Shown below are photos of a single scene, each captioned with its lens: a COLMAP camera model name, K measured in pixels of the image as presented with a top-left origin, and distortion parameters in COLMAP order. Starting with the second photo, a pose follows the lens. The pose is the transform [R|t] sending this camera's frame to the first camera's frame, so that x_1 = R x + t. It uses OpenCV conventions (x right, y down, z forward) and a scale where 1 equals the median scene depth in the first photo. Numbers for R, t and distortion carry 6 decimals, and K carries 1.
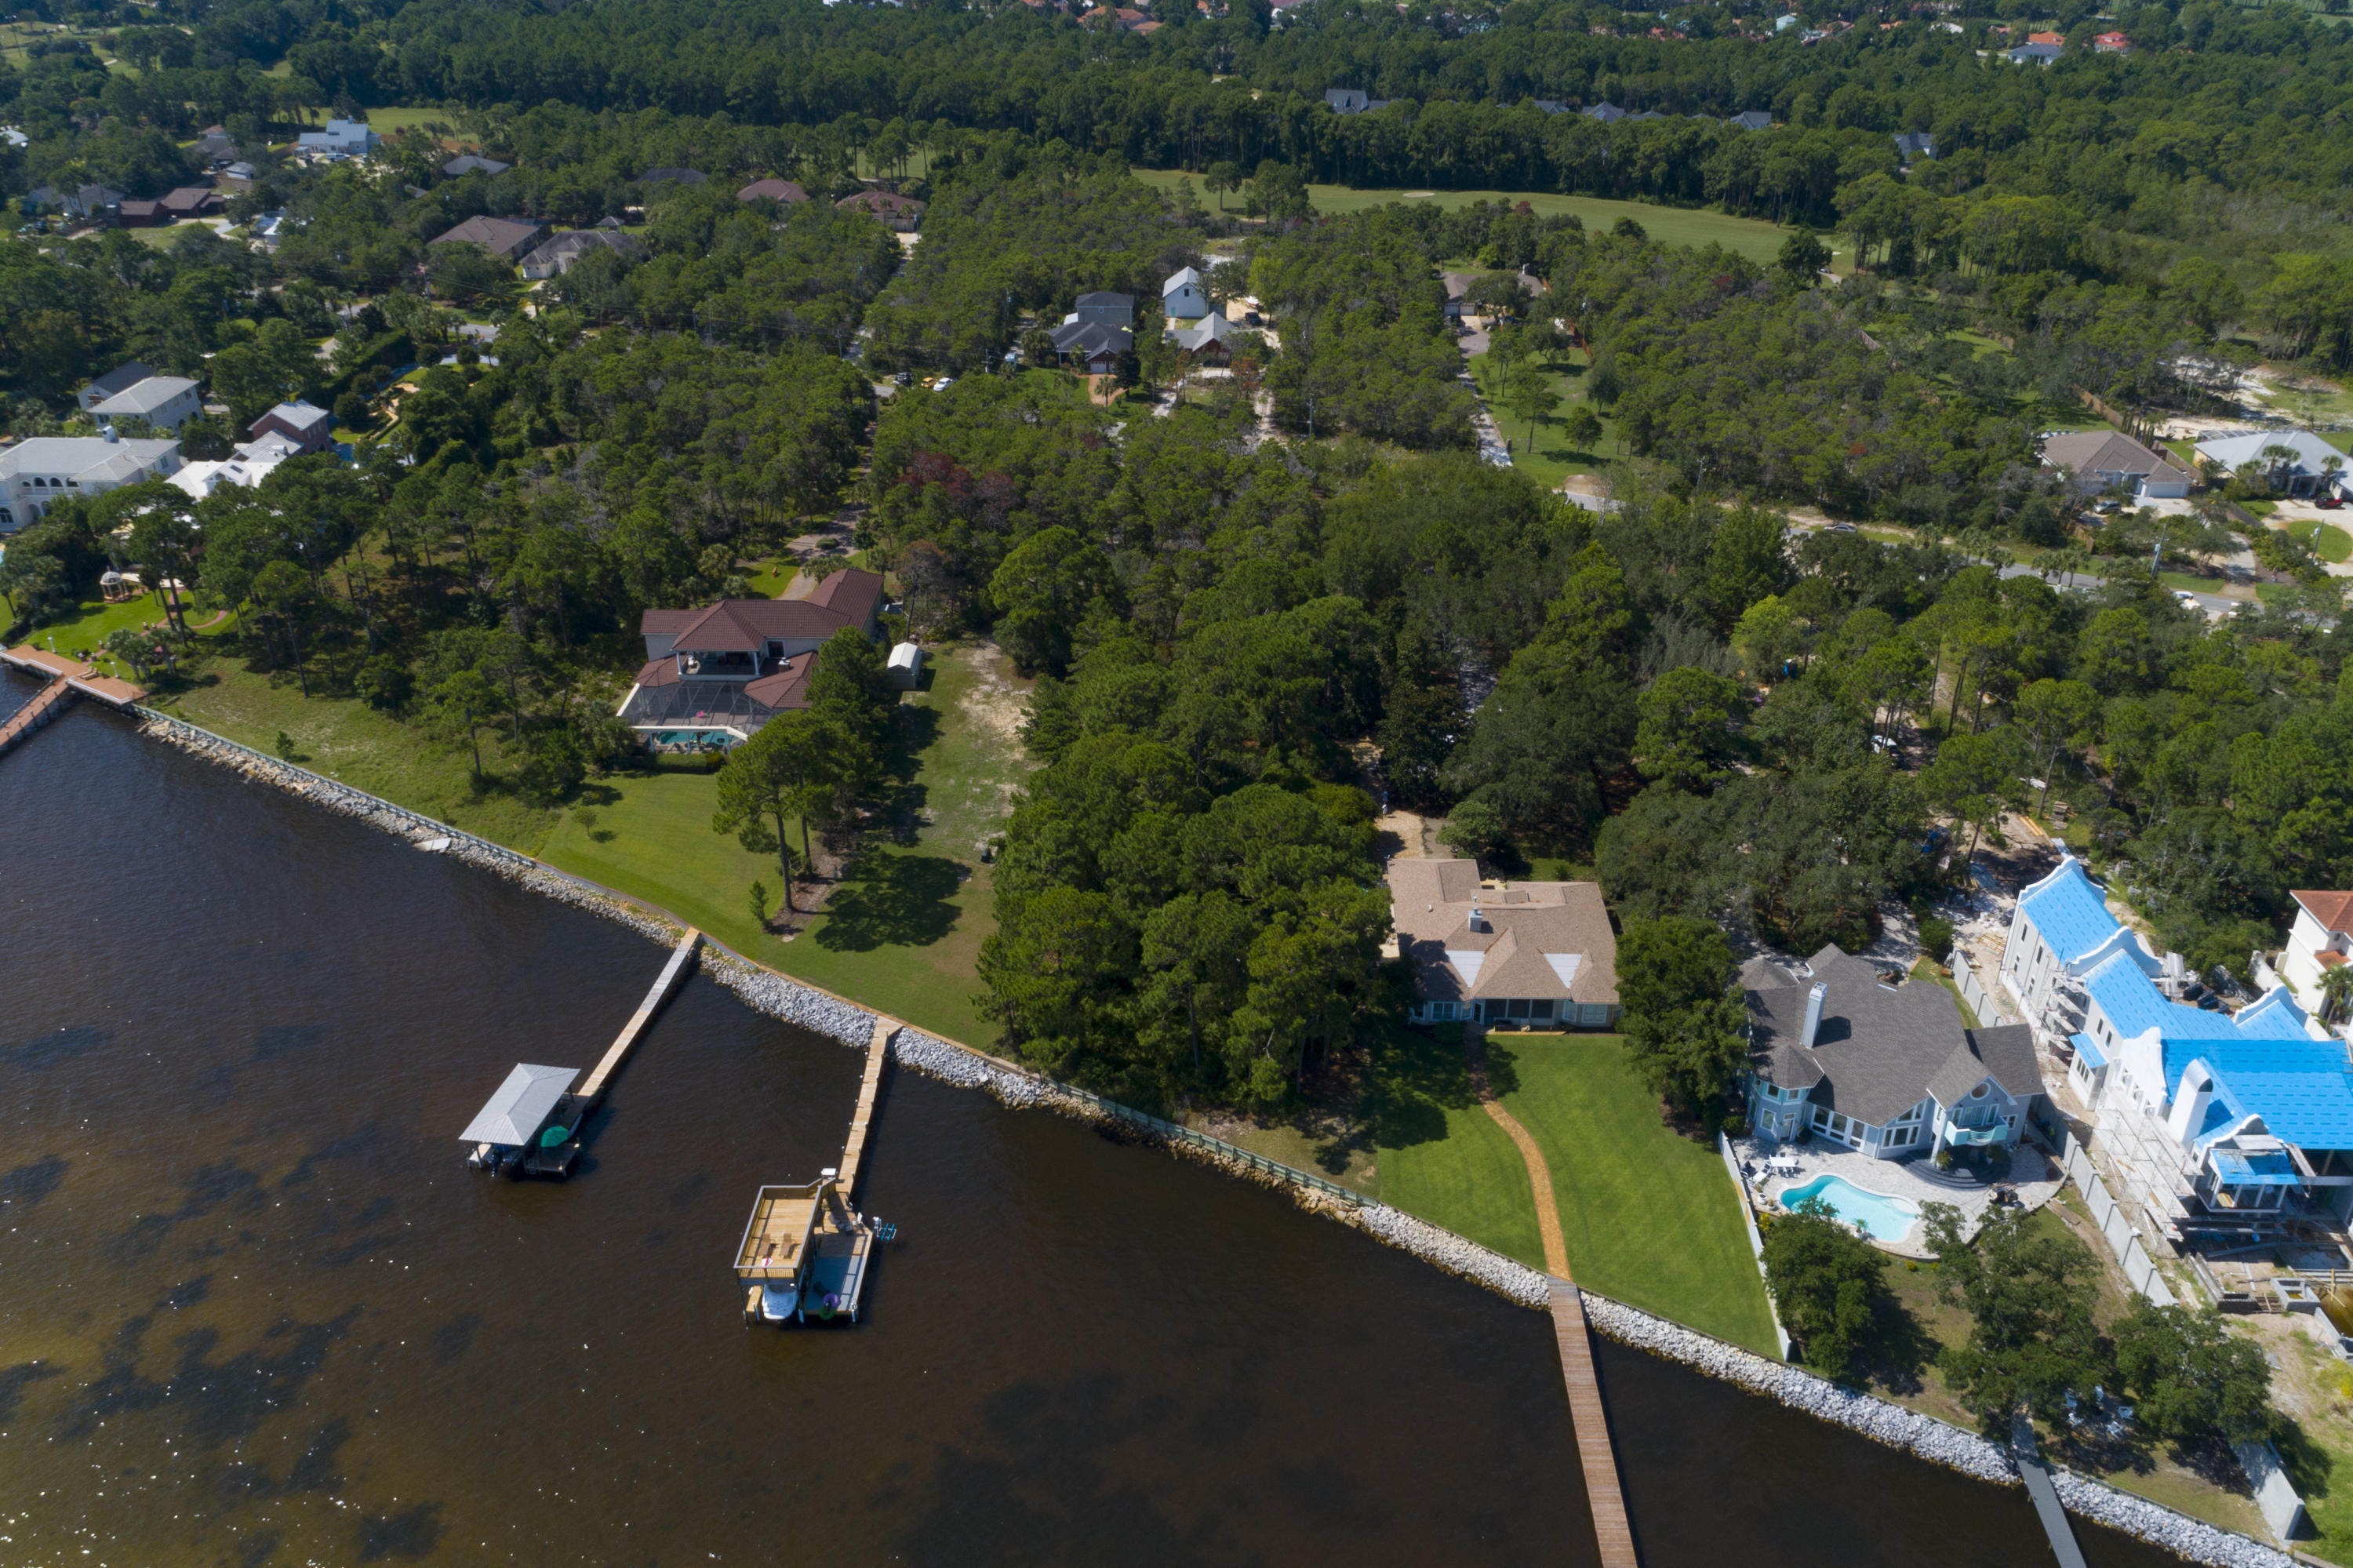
lens RADIAL K [[1831.7, 0, 1169.9], [0, 1831.7, 801.1], [0, 0, 1]] dist [0.001164, 0.016813]
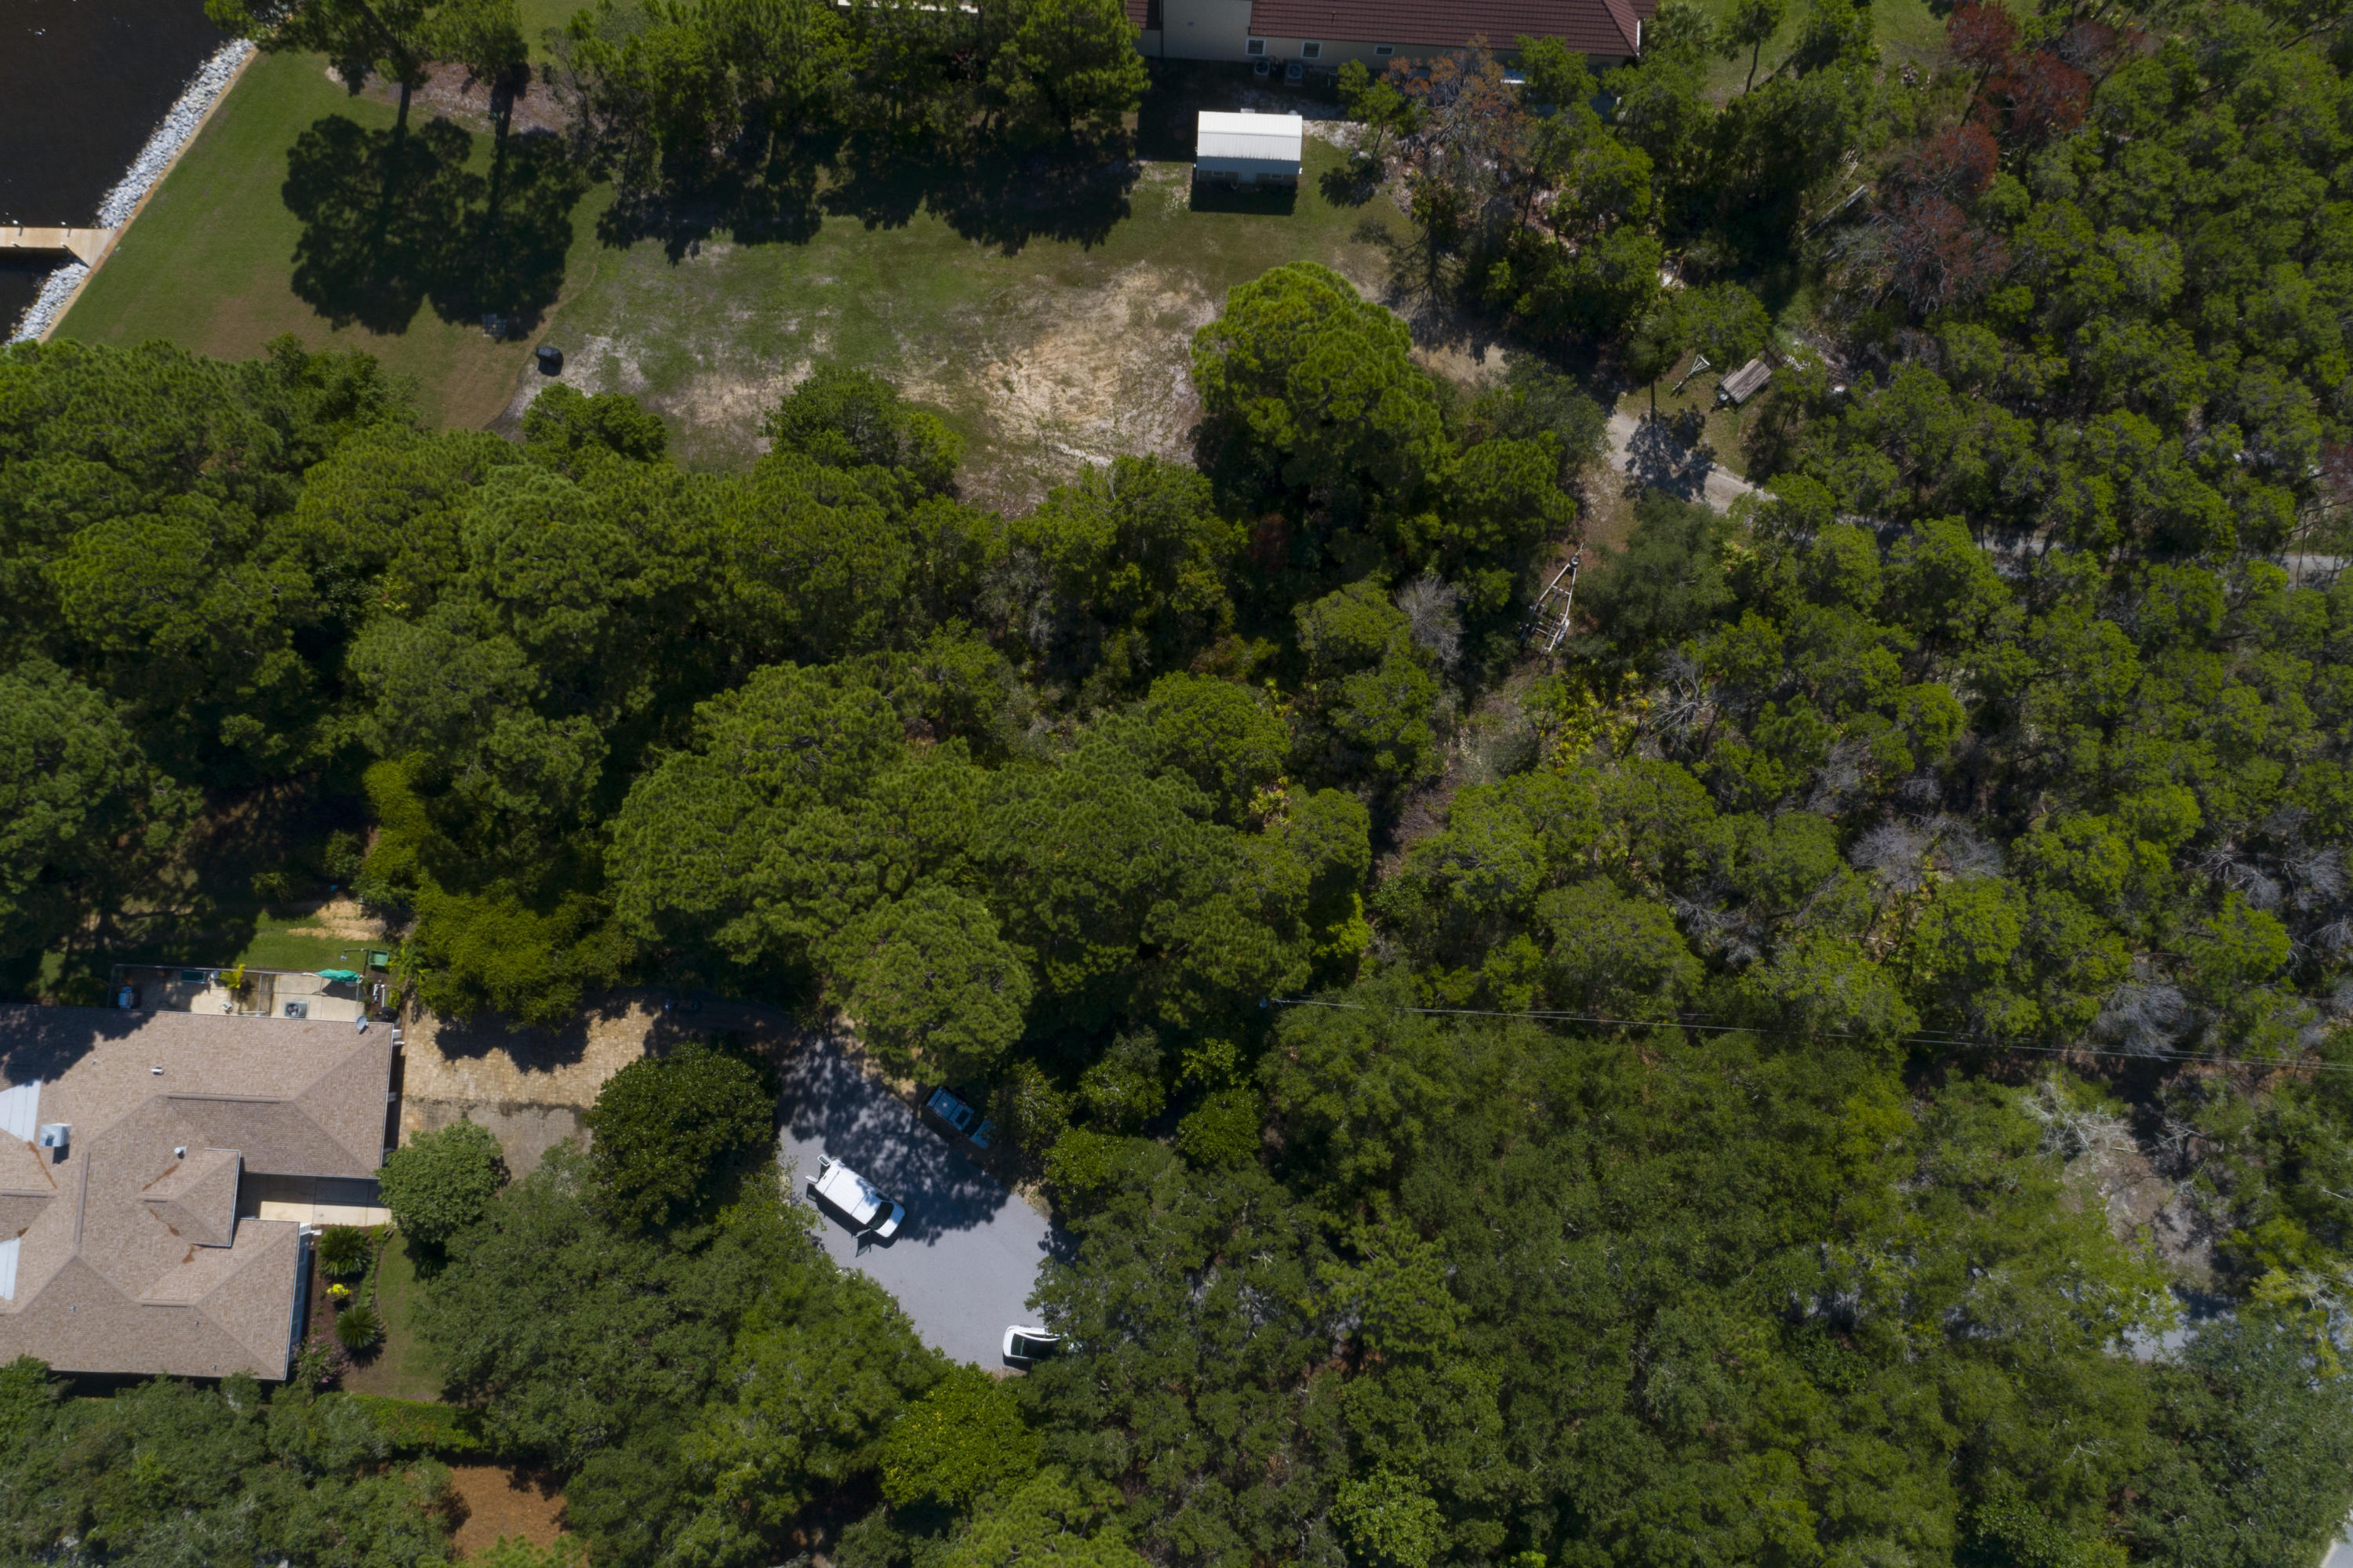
lens RADIAL K [[1831.7, 0, 1185.8], [0, 1831.7, 770.5], [0, 0, 1]] dist [0.001164, 0.016813]
pose [[-0.021658, 0.996806, -0.076864, 0.088200], [-0.493114, 0.056229, 0.868146, -0.694992], [0.869695, 0.056705, 0.490321, 1.075155]]
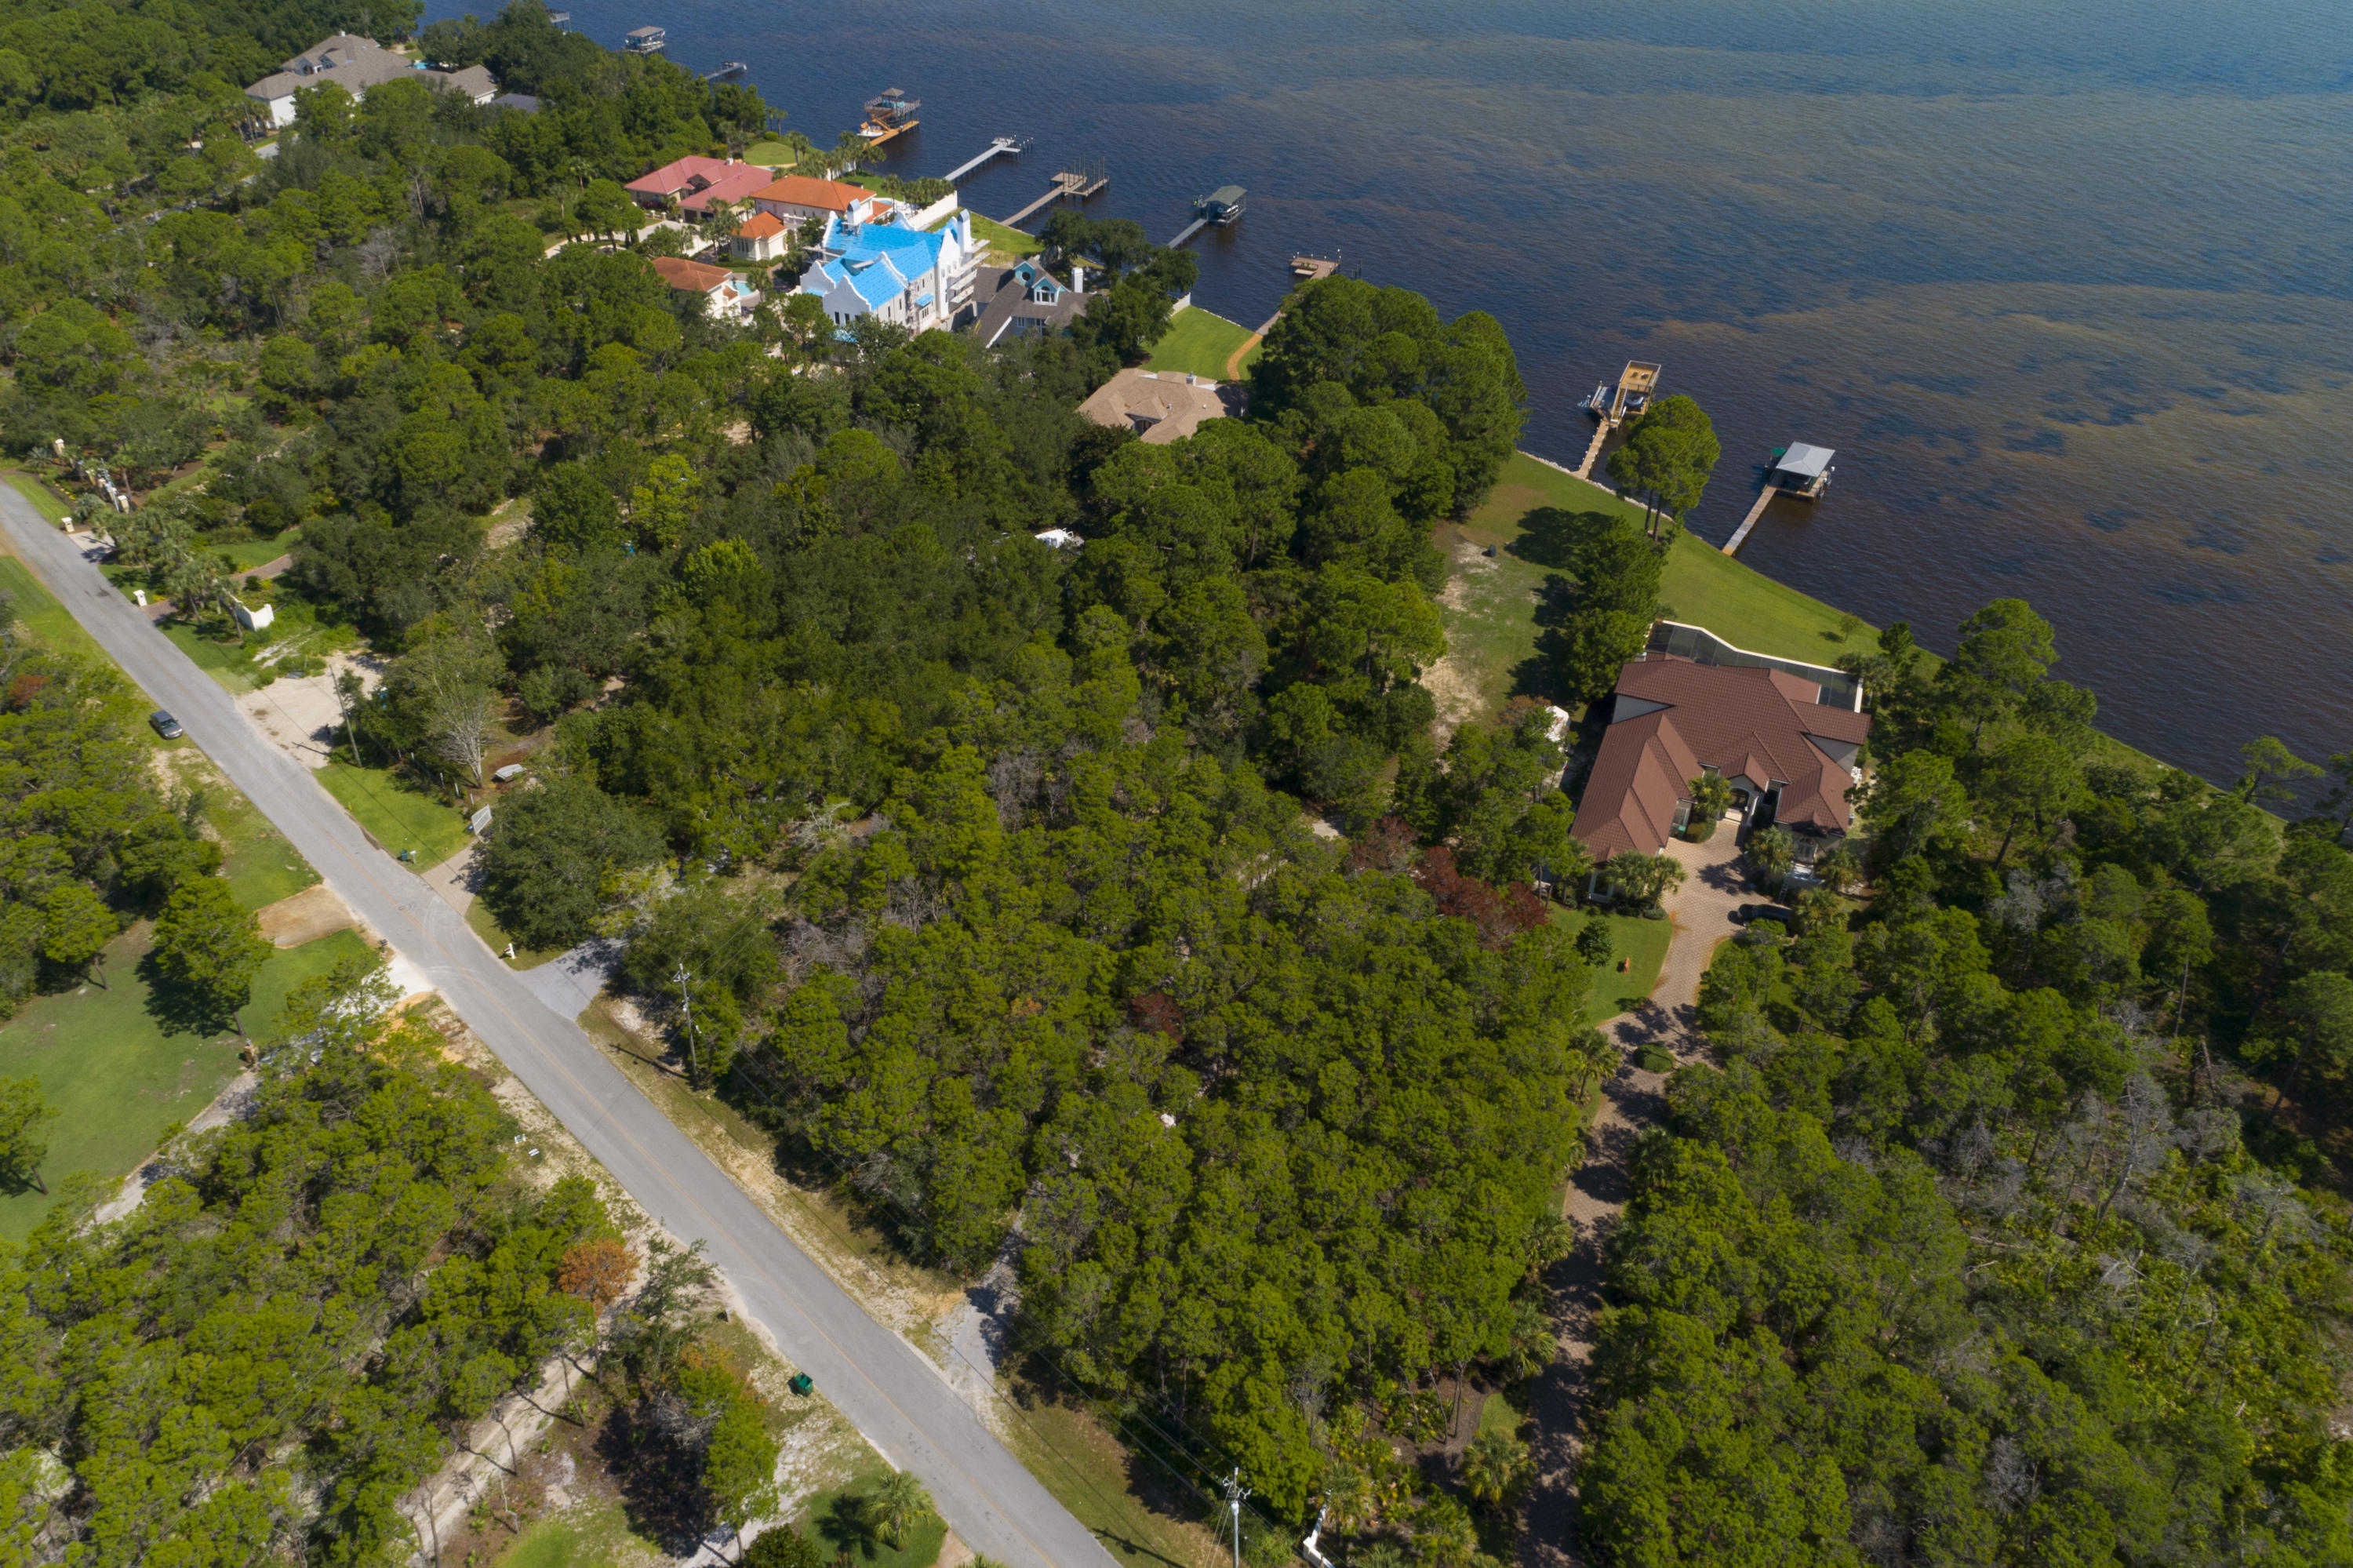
lens RADIAL K [[1831.7, 0, 1172.7], [0, 1831.7, 786.1], [0, 0, 1]] dist [0.001164, 0.016813]
pose [[-0.945161, -0.203583, 0.255389, -0.288624], [0.136399, 0.464452, 0.875031, -1.162903], [-0.296758, 0.861881, -0.411214, 2.019199]]
